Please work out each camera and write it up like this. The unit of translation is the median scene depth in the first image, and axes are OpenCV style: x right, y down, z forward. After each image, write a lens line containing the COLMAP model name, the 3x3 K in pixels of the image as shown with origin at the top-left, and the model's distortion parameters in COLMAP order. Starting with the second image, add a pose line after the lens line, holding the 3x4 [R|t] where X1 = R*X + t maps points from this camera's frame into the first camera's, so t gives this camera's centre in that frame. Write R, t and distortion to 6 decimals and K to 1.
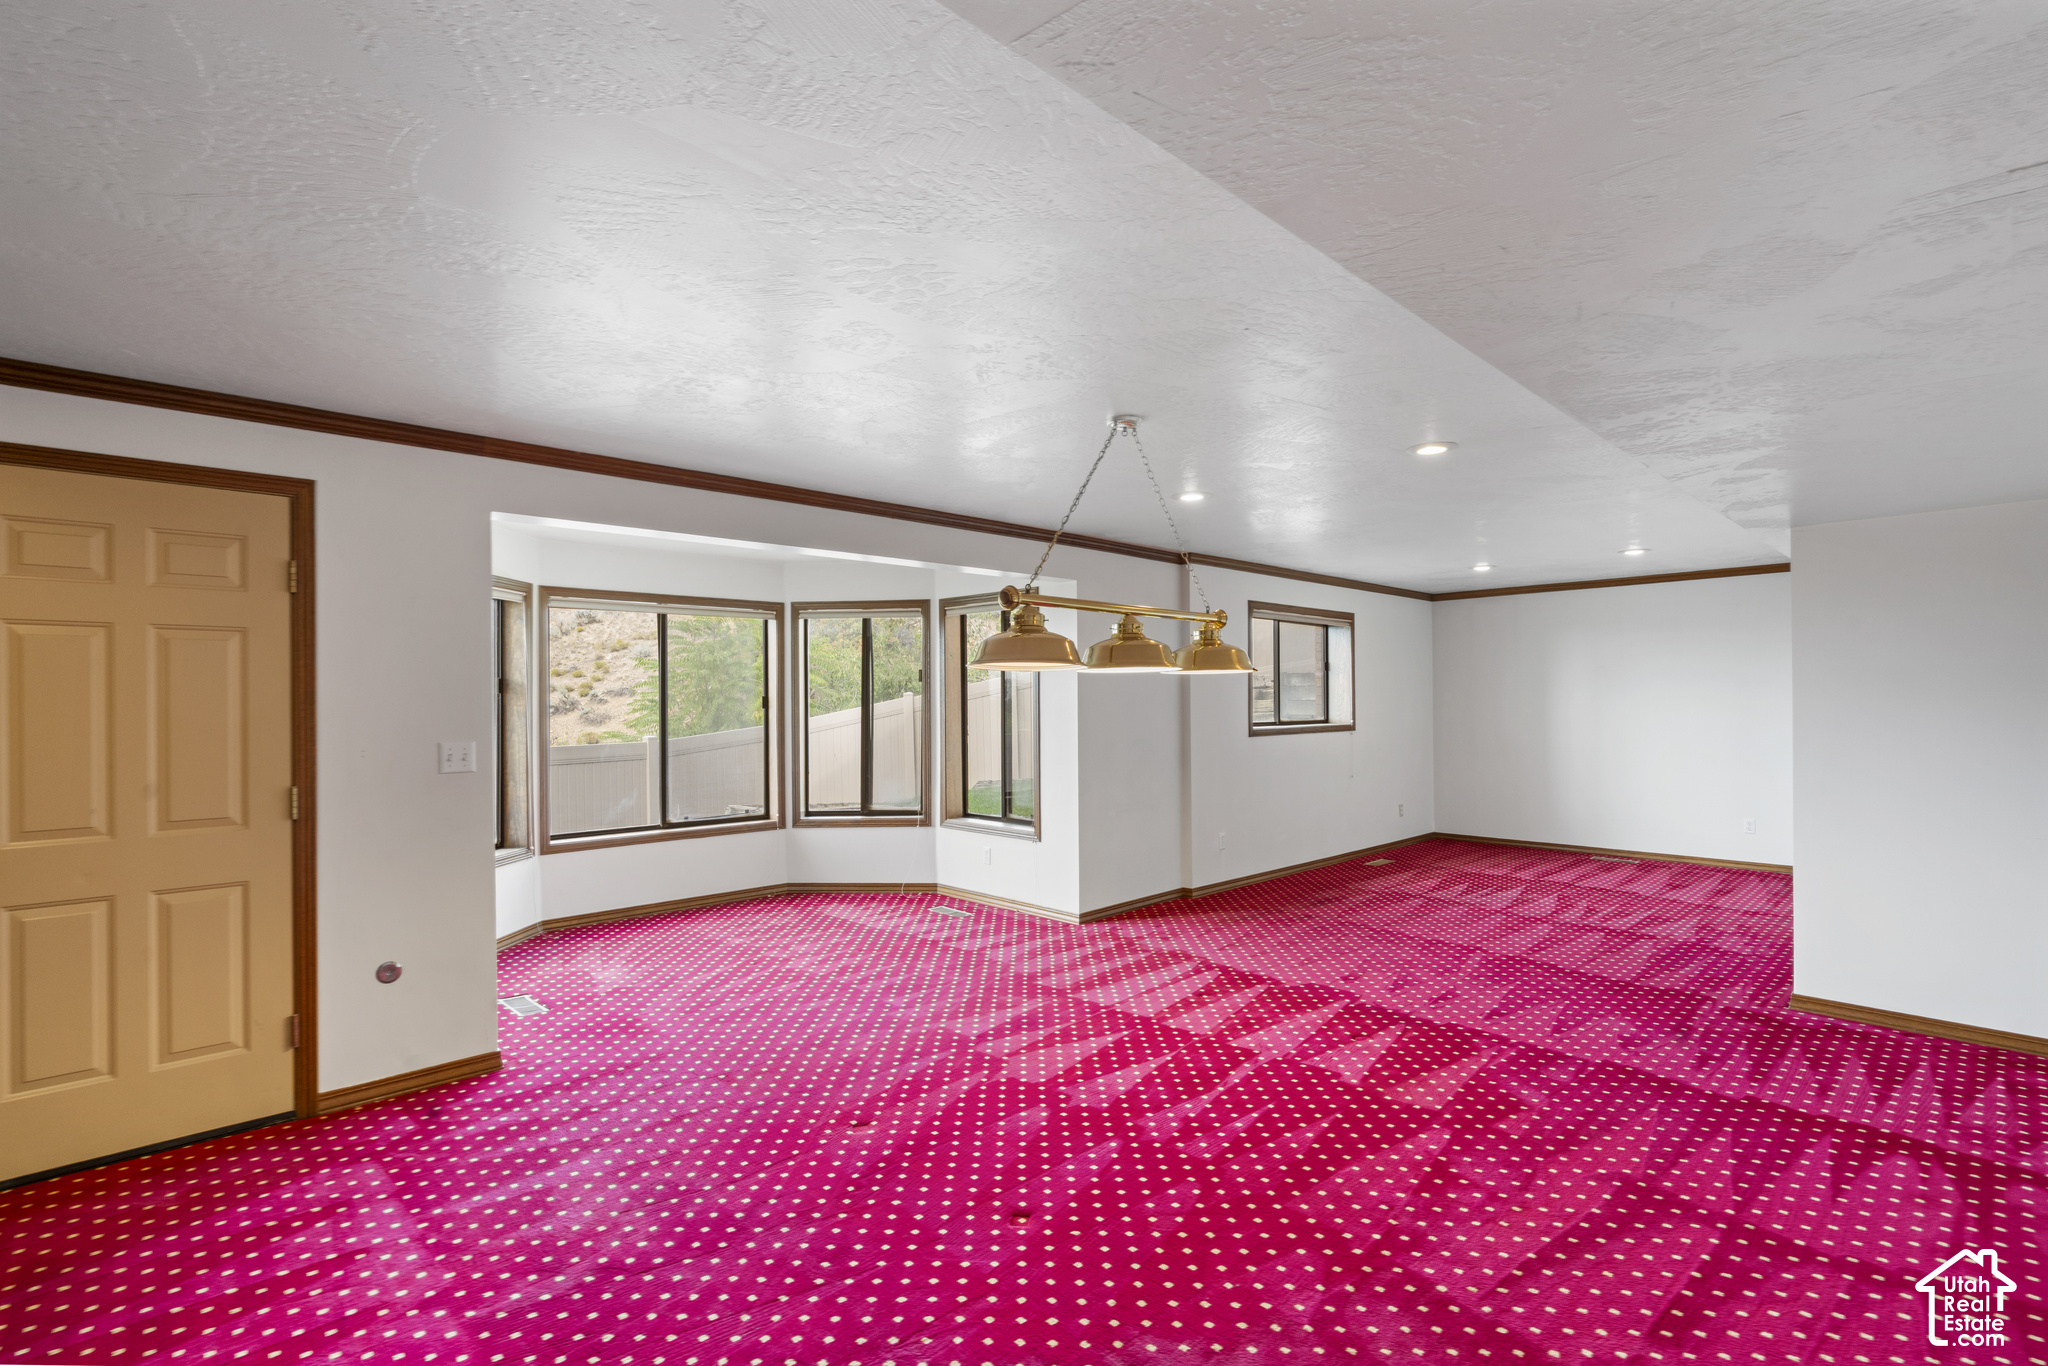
lens RADIAL K [[942.1, 0, 1028.5], [0, 942.1, 692.7], [0, 0, 1]] dist [-0.001338, 0.000727]
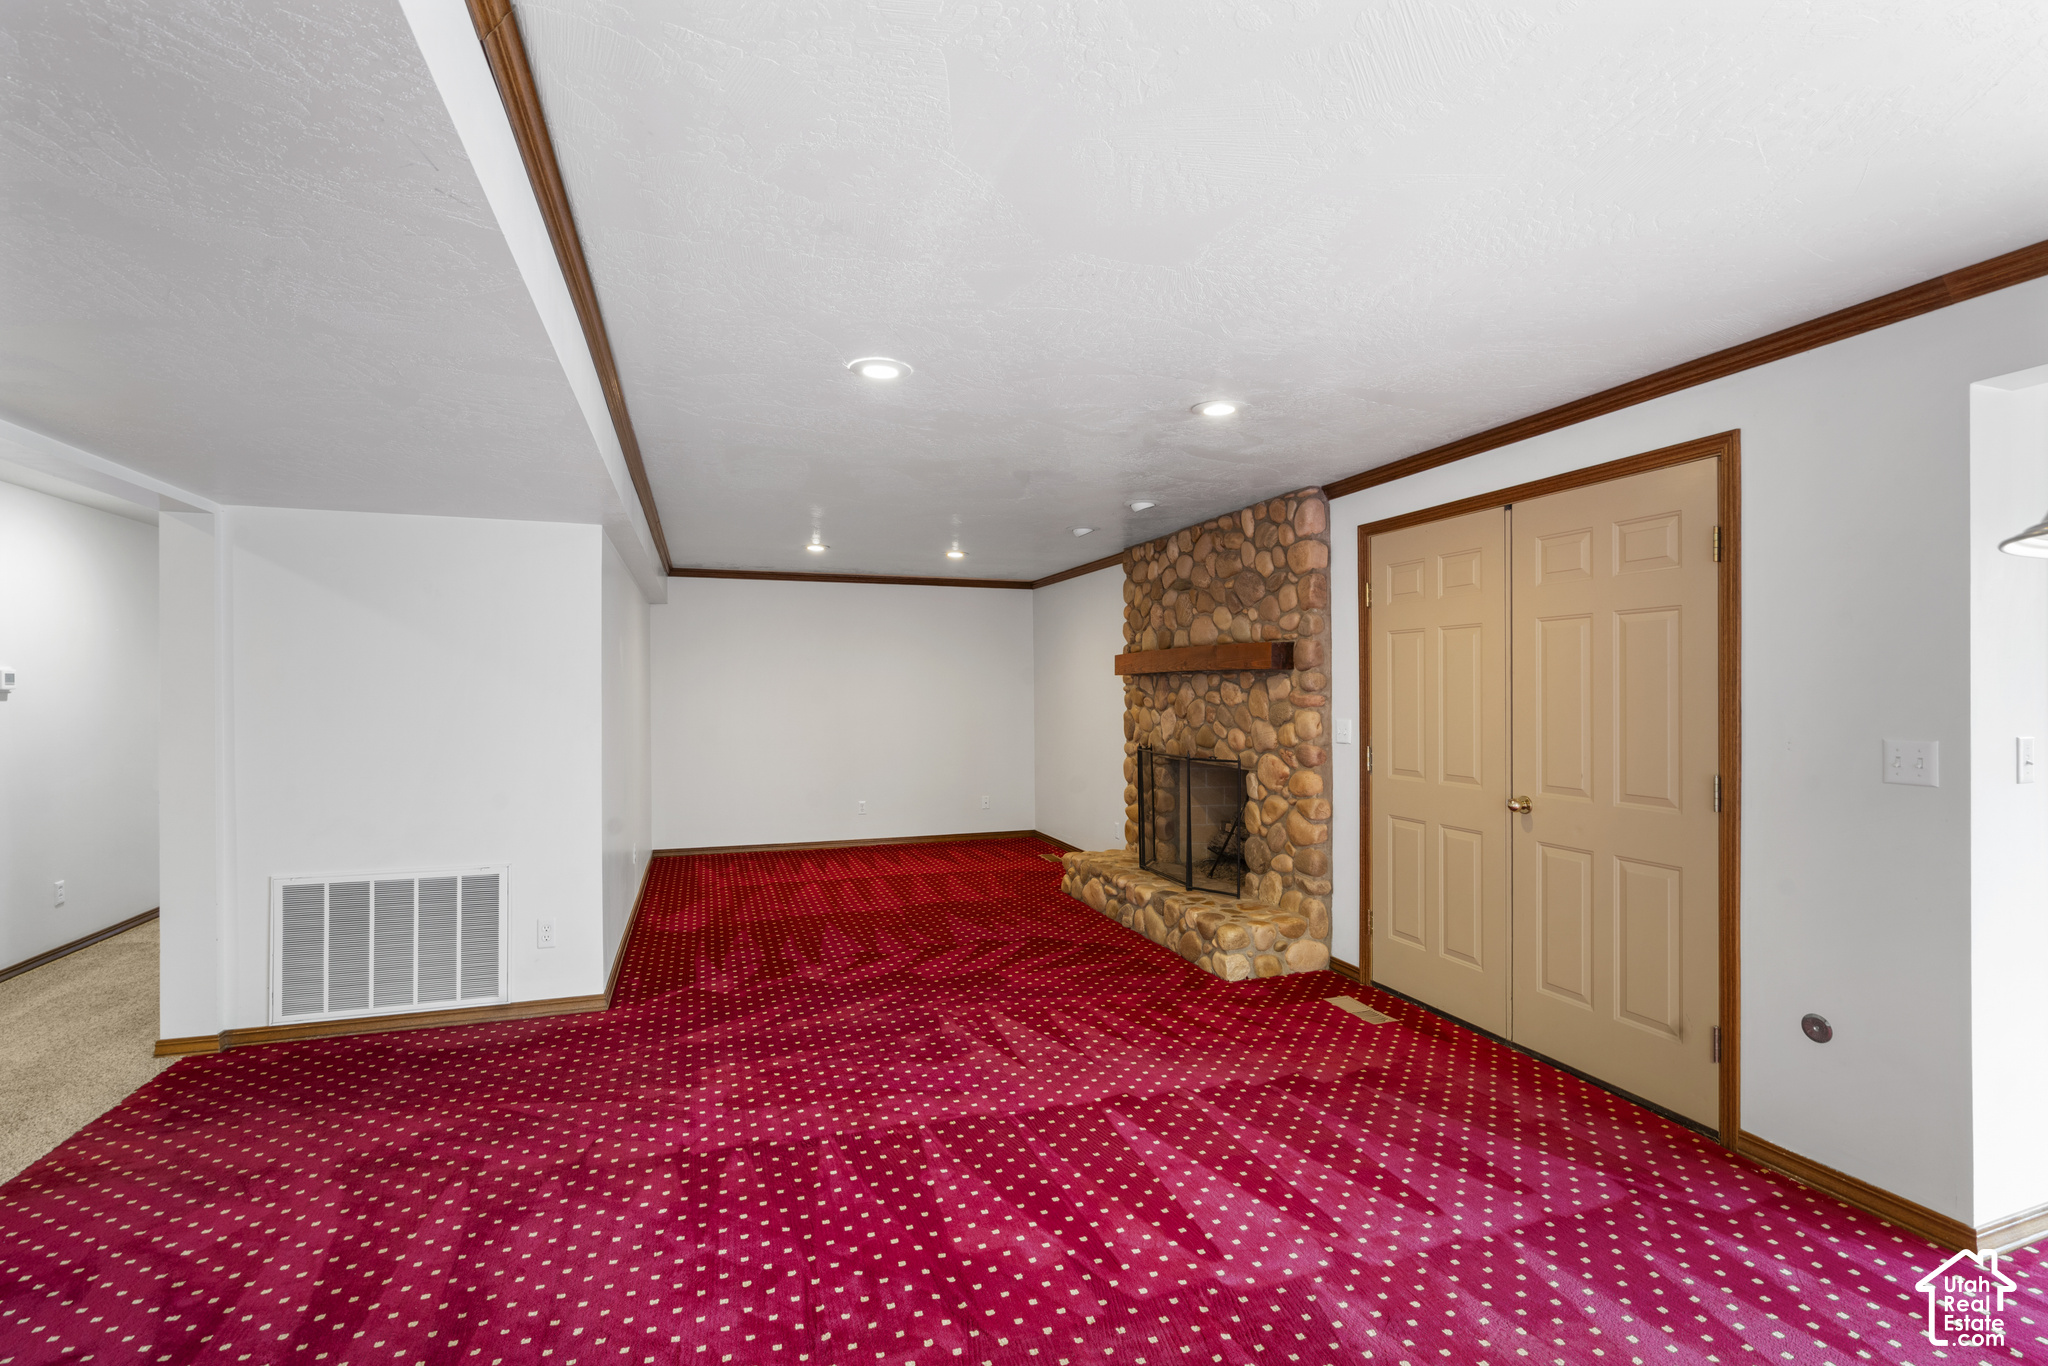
lens RADIAL K [[942.1, 0, 1034.3], [0, 942.1, 684.8], [0, 0, 1]] dist [-0.001338, 0.000727]
pose [[-0.419822, 0.006337, -0.907584, 0.350513], [0.014798, 0.999890, 0.000137, 0.003333], [0.907486, -0.013373, -0.419870, 0.869453]]
